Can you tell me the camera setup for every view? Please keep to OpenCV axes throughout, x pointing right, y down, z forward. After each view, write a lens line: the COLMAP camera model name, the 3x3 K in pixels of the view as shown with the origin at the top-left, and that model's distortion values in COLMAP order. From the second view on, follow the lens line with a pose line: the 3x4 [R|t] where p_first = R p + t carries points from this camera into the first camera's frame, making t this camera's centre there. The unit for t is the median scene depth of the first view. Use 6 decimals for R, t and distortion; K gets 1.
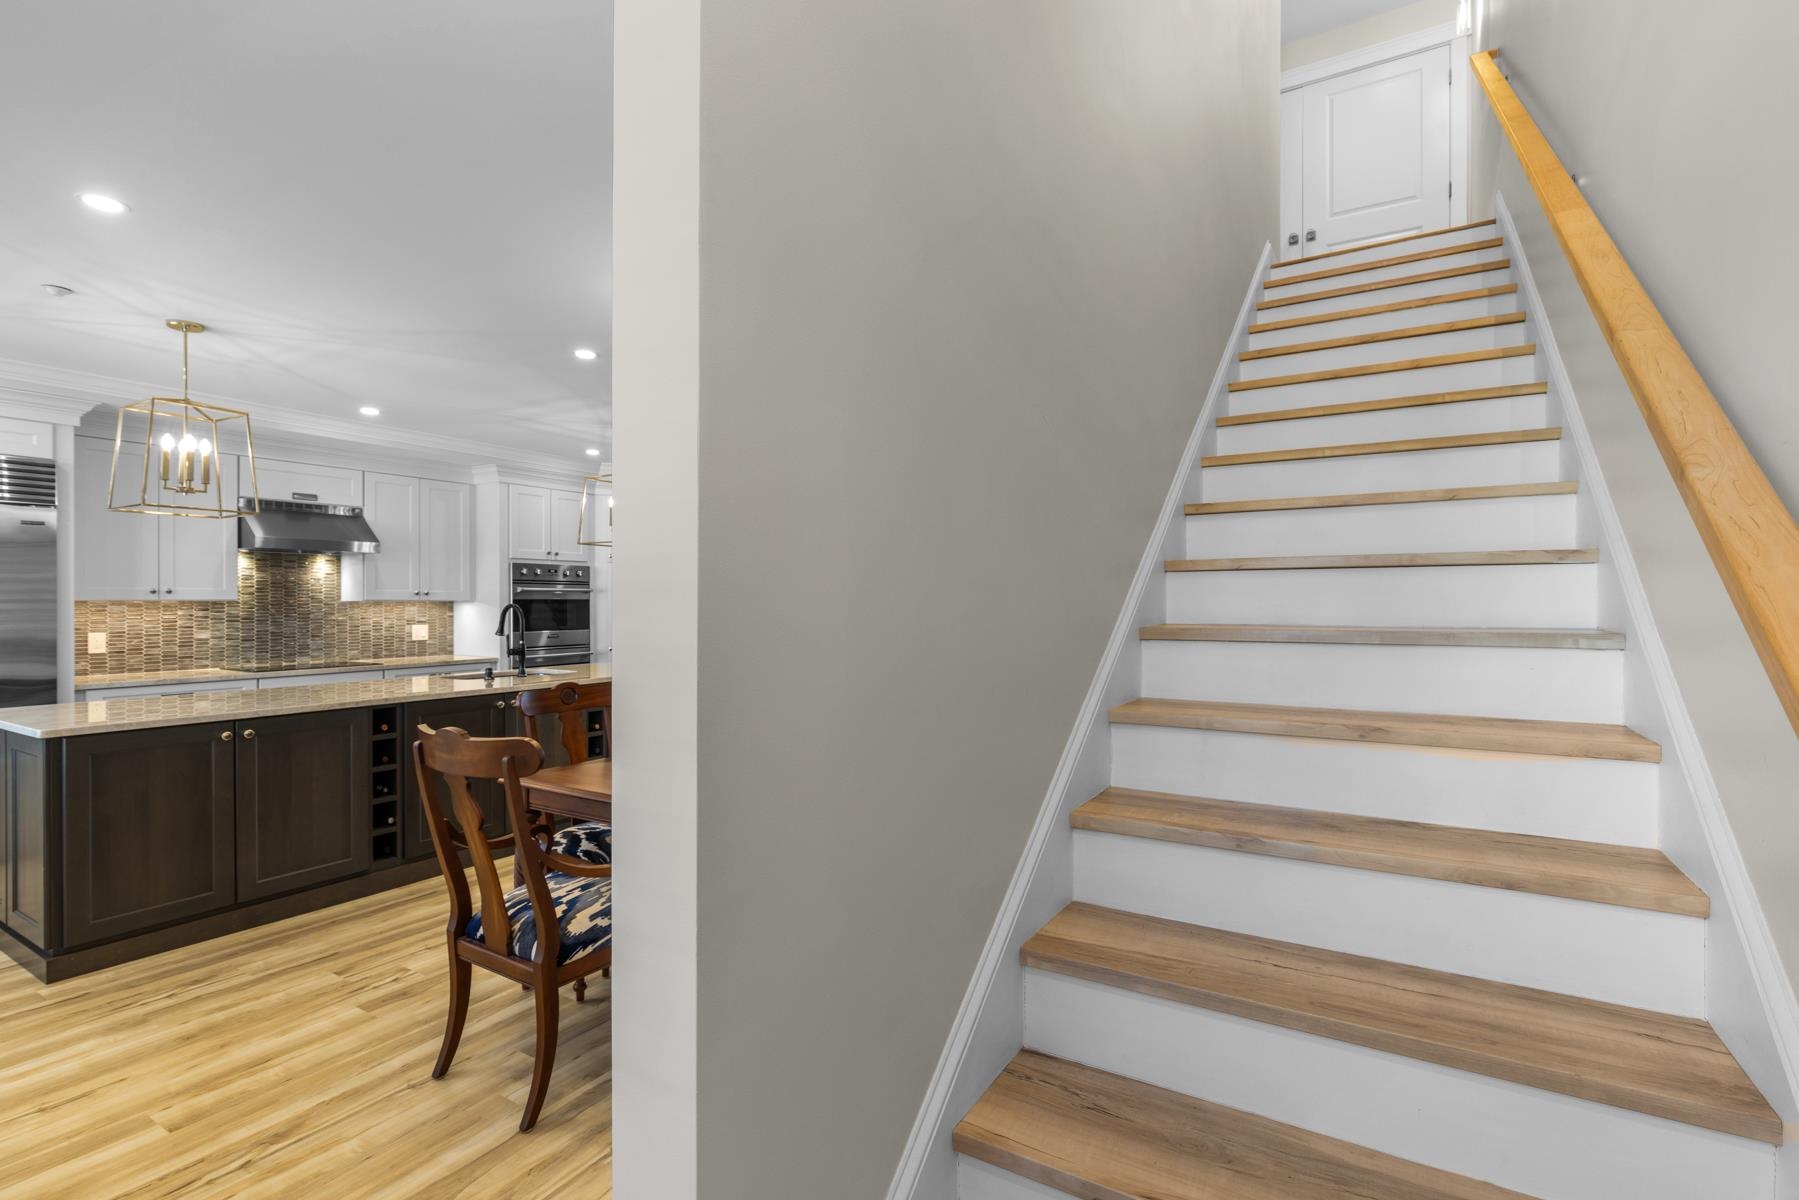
lens RADIAL K [[818.5, 0, 898.5], [0, 818.5, 598.8], [0, 0, 1]] dist [0.009509, -0.001724]
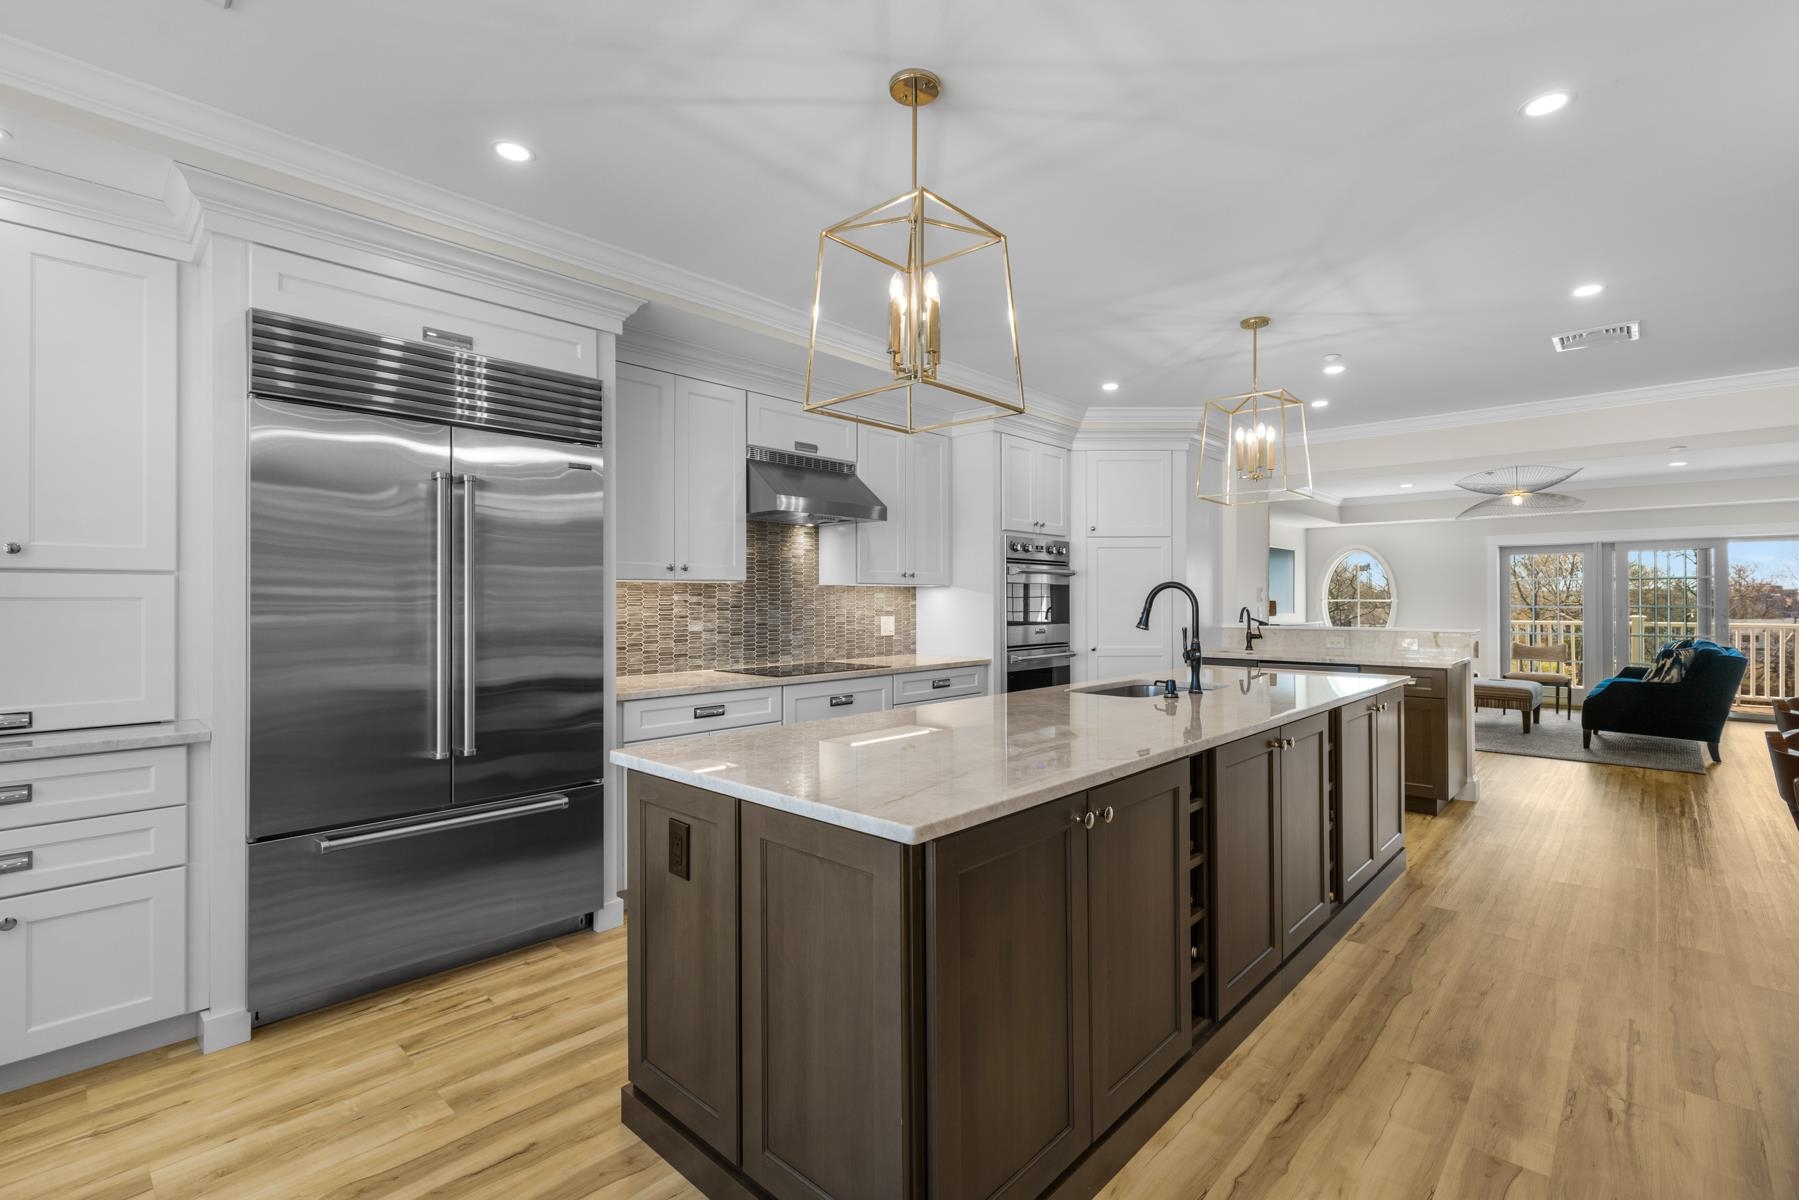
lens RADIAL K [[806.6, 0, 908.5], [0, 806.6, 597.2], [0, 0, 1]] dist [0.005629, -0.001575]
pose [[0.981173, -0.001221, -0.193126, -0.472357], [0.001297, 0.999999, 0.000265, 0.015107], [0.193125, -0.000511, 0.981174, 0.276166]]
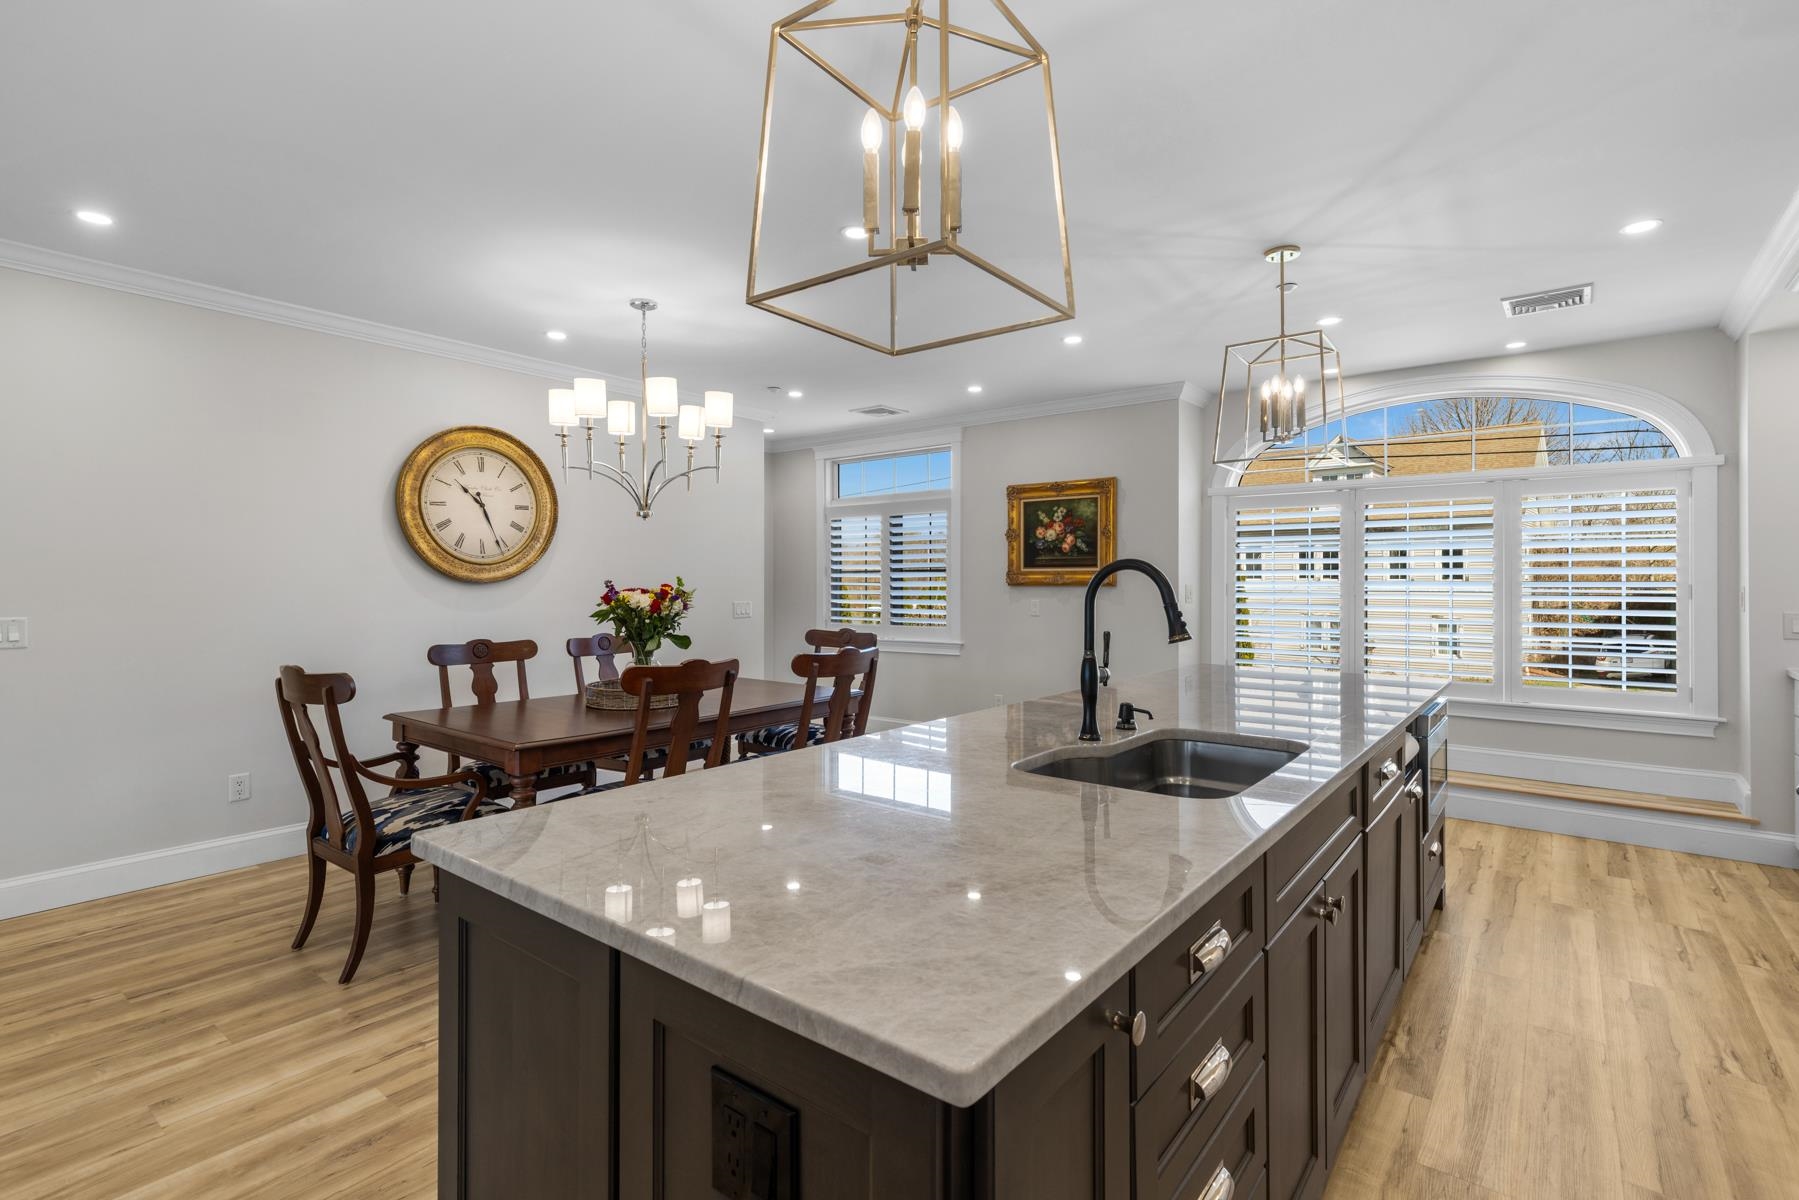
lens RADIAL K [[843.0, 0, 907.5], [0, 843.0, 578.0], [0, 0, 1]] dist [0.009020, -0.000884]
pose [[-0.993990, 0.000120, 0.109471, -0.350938], [-0.001092, 0.999939, -0.011012, 0.016861], [-0.109466, -0.011066, -0.993929, 1.205363]]
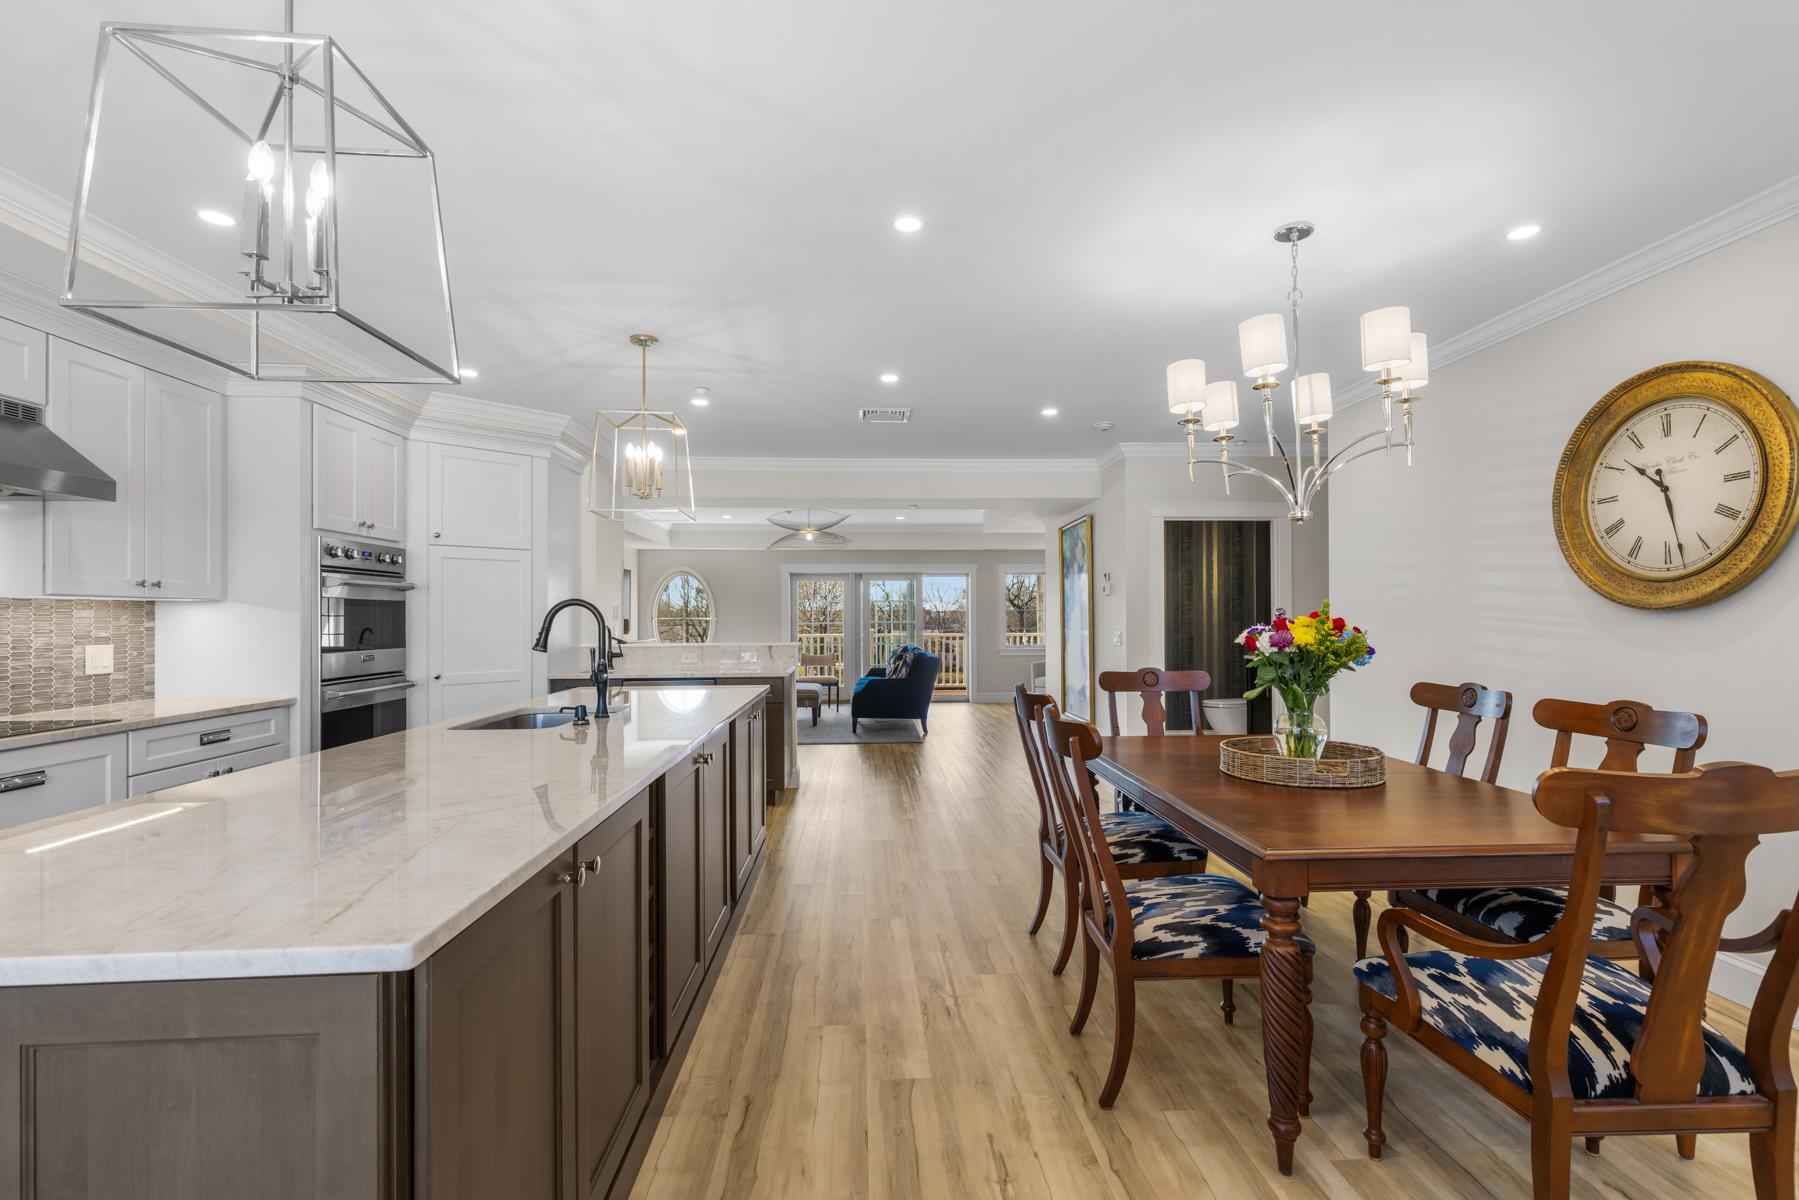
lens RADIAL K [[818.5, 0, 906.7], [0, 818.5, 608.7], [0, 0, 1]] dist [0.009509, -0.001724]
pose [[0.820908, 0.002491, 0.571055, -0.526164], [0.001776, 0.999975, -0.006916, 0.015012], [-0.571058, 0.006692, 0.820882, 0.308903]]
